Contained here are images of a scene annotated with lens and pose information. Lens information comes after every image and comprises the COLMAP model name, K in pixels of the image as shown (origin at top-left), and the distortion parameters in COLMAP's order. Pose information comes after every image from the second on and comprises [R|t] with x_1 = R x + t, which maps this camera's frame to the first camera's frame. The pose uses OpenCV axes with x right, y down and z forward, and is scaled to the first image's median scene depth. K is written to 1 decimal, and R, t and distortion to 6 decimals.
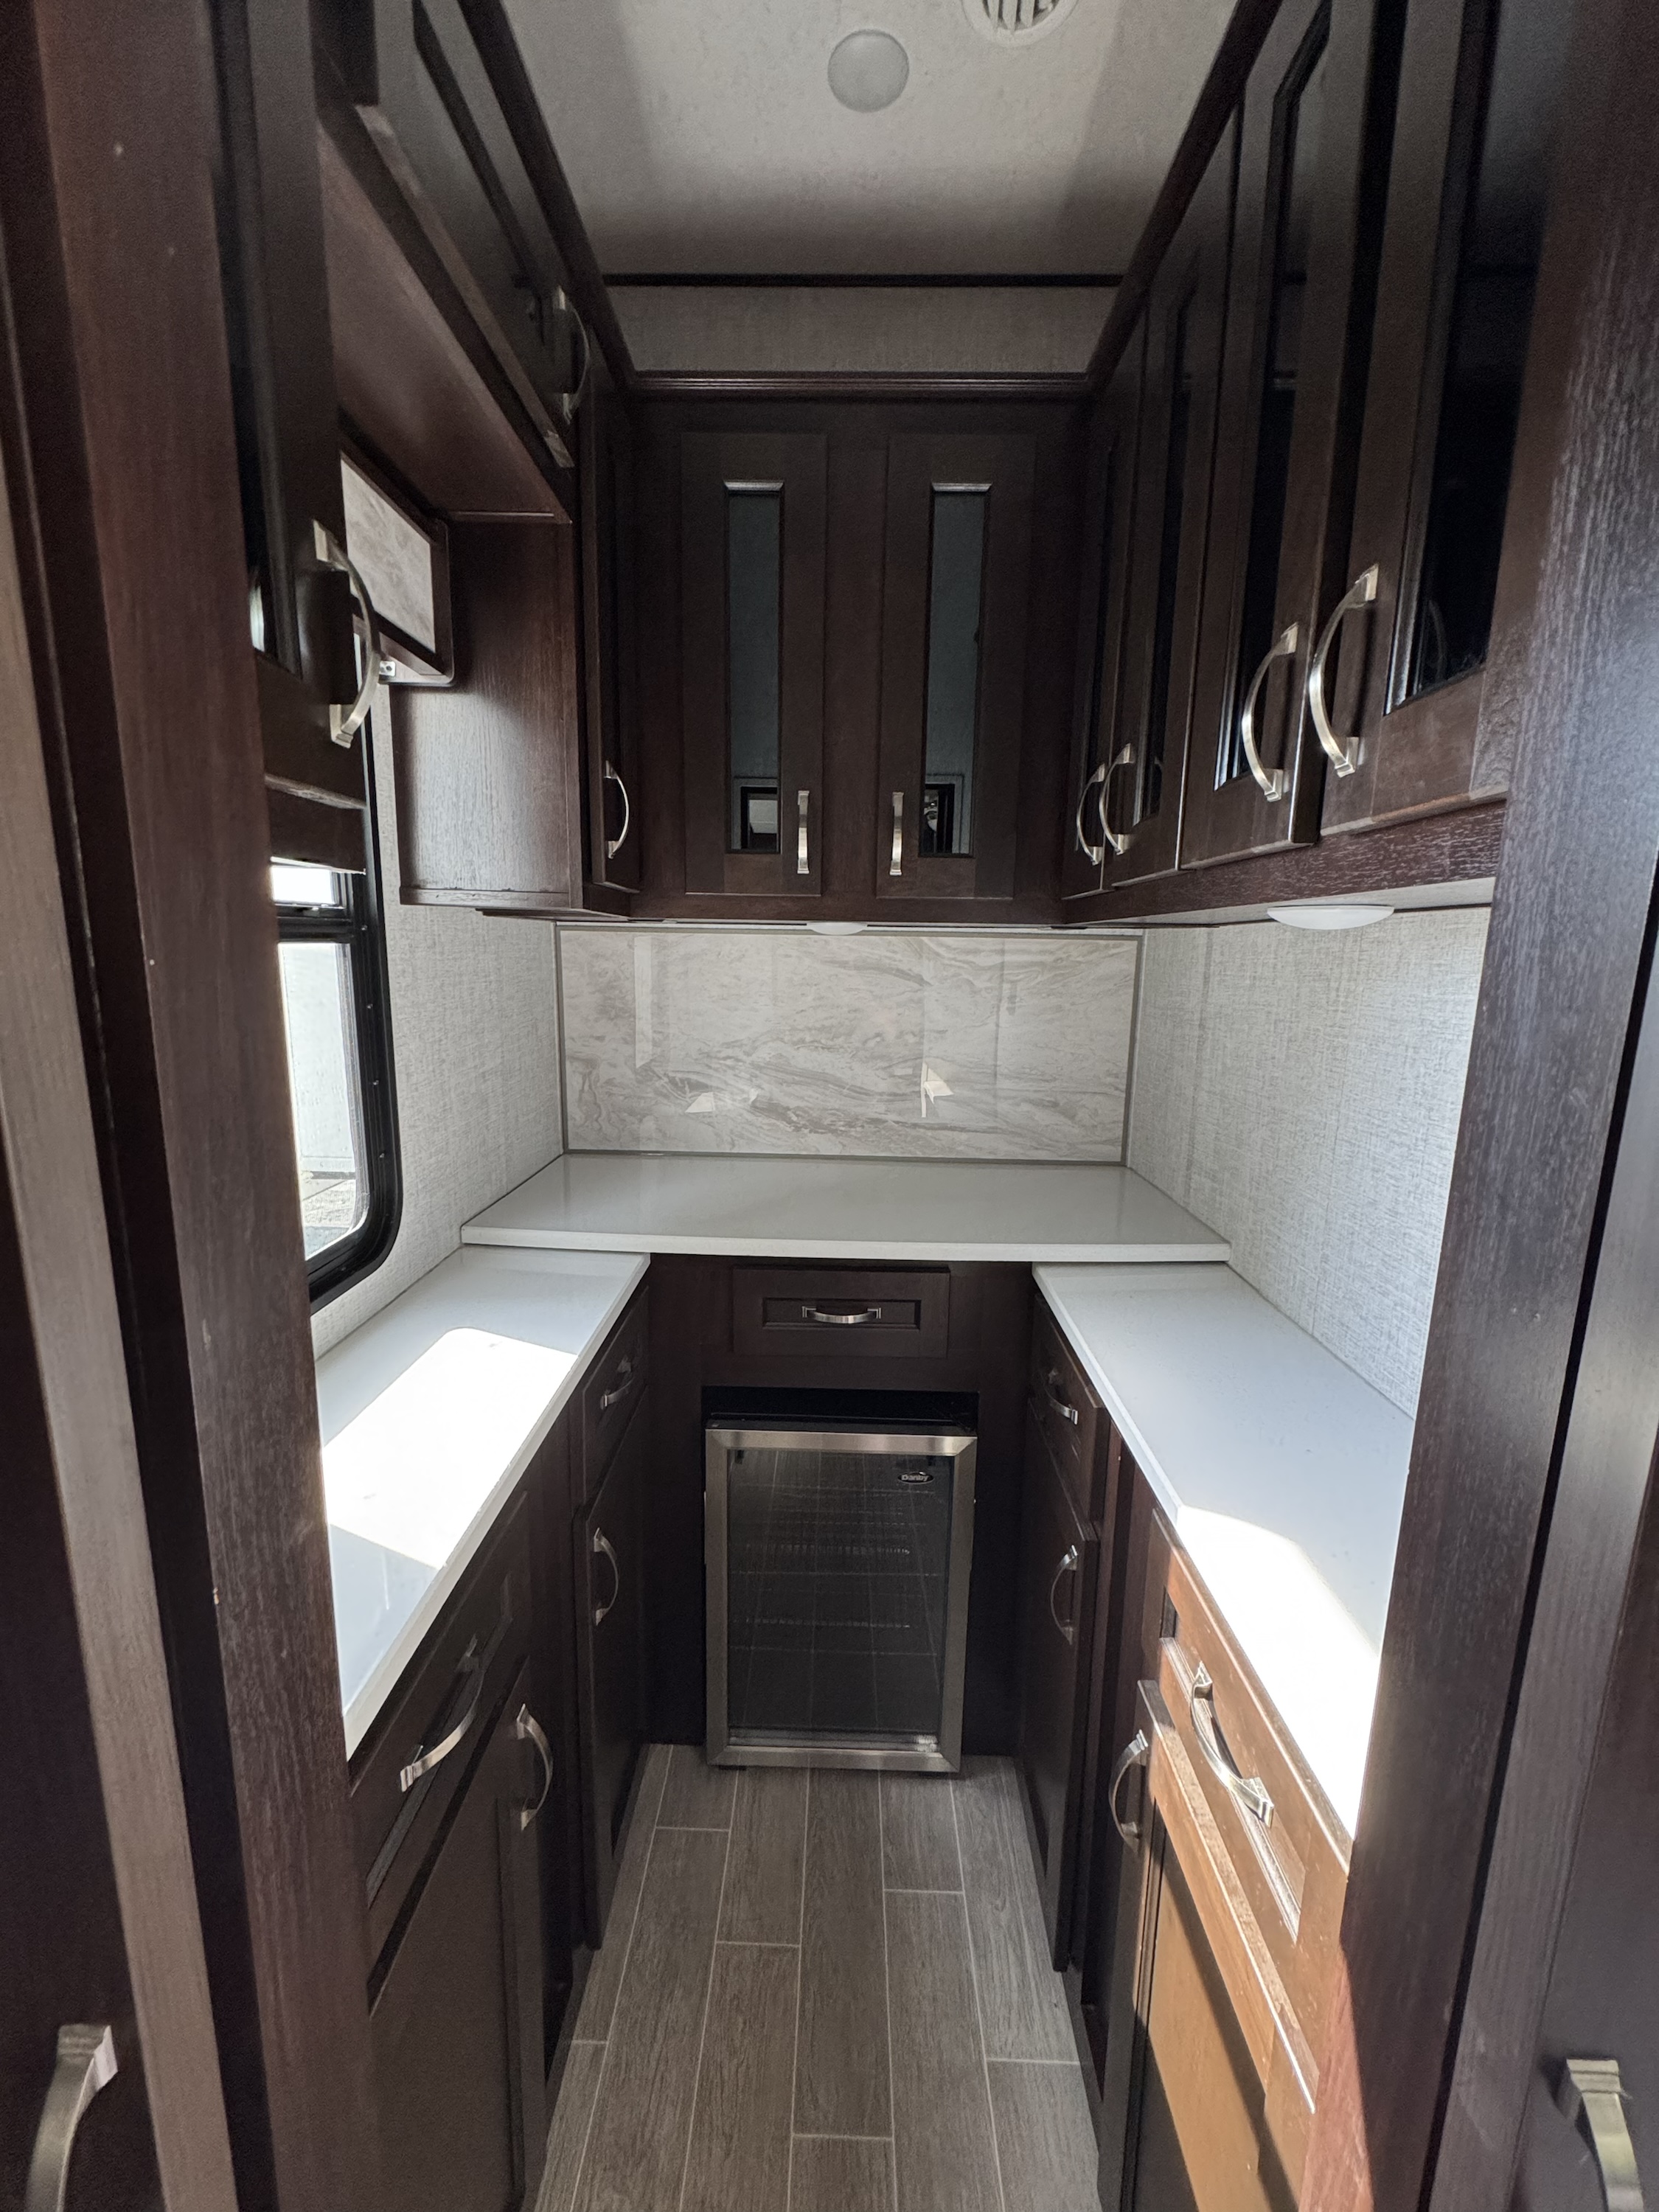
lens RADIAL K [[878.0, 0, 828.9], [0, 878.0, 1125.6], [0, 0, 1]] dist [-0.003104, 0.001027]
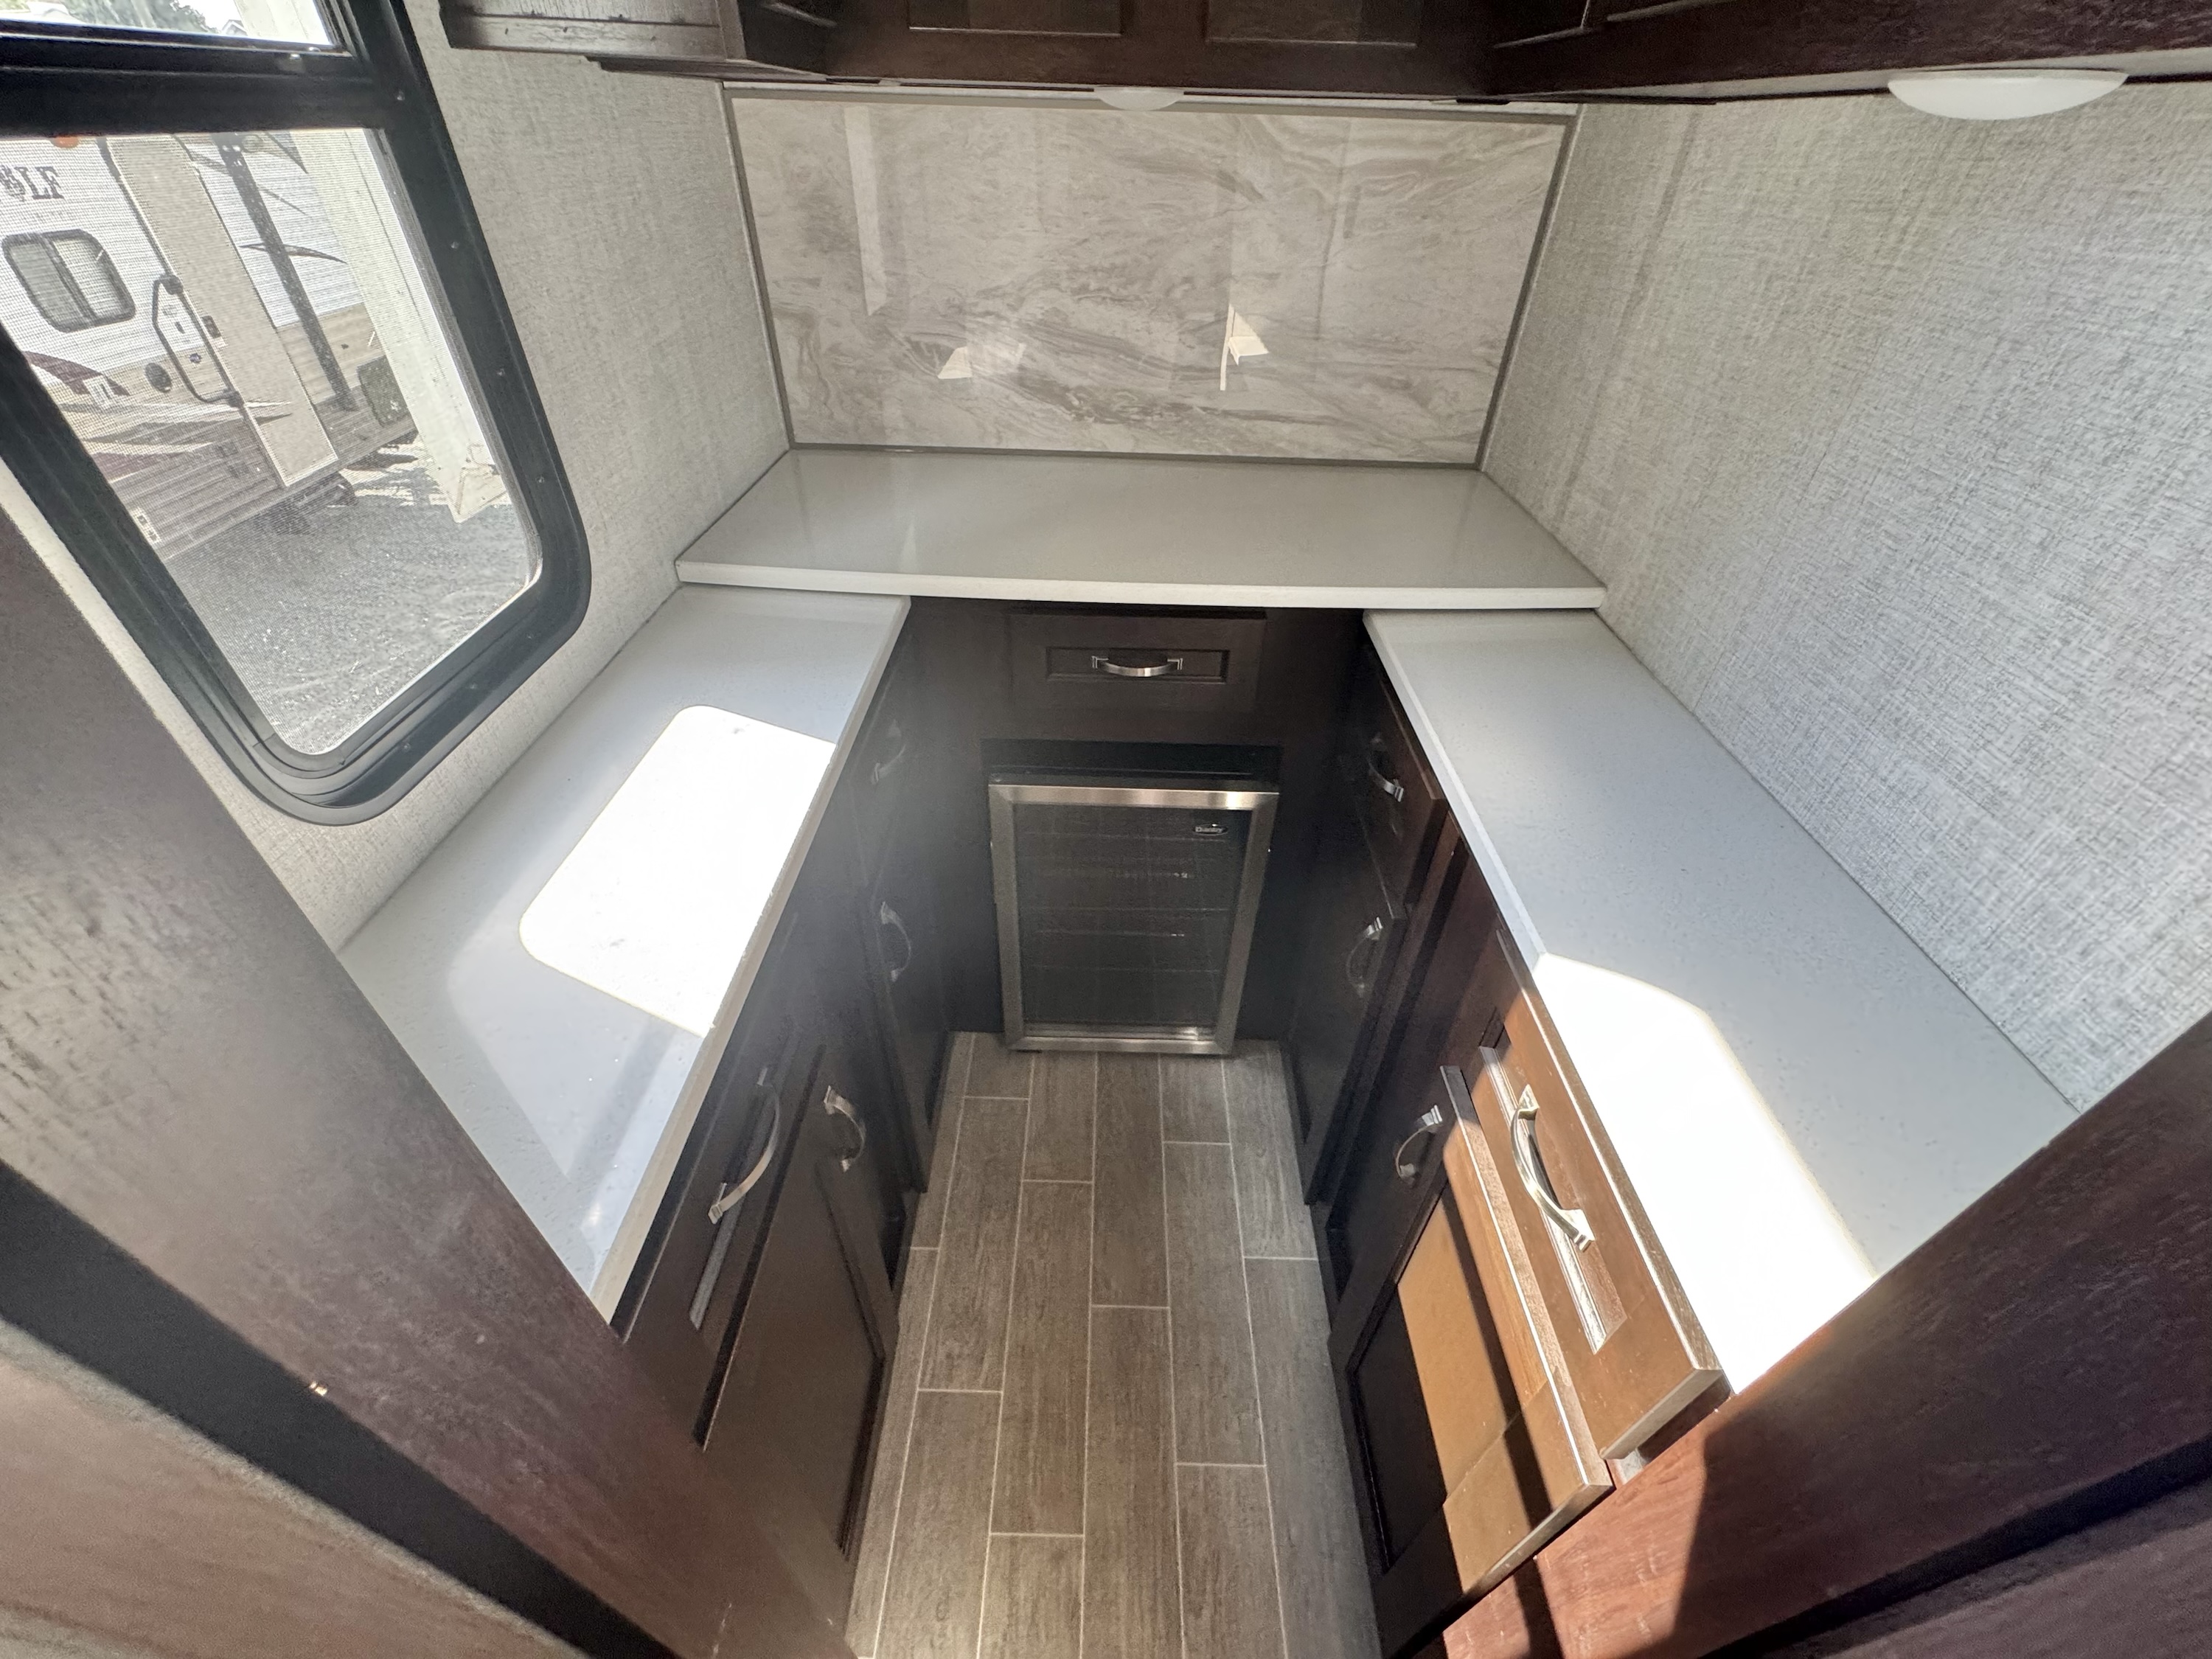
lens RADIAL K [[878.0, 0, 1108.5], [0, 878.0, 838.0], [0, 0, 1]] dist [-0.003104, 0.001027]
pose [[0.999927, -0.000169, 0.012116, -0.025215], [-0.005512, 0.884093, 0.467278, -0.040514], [-0.010791, -0.467310, 0.884027, 0.151913]]
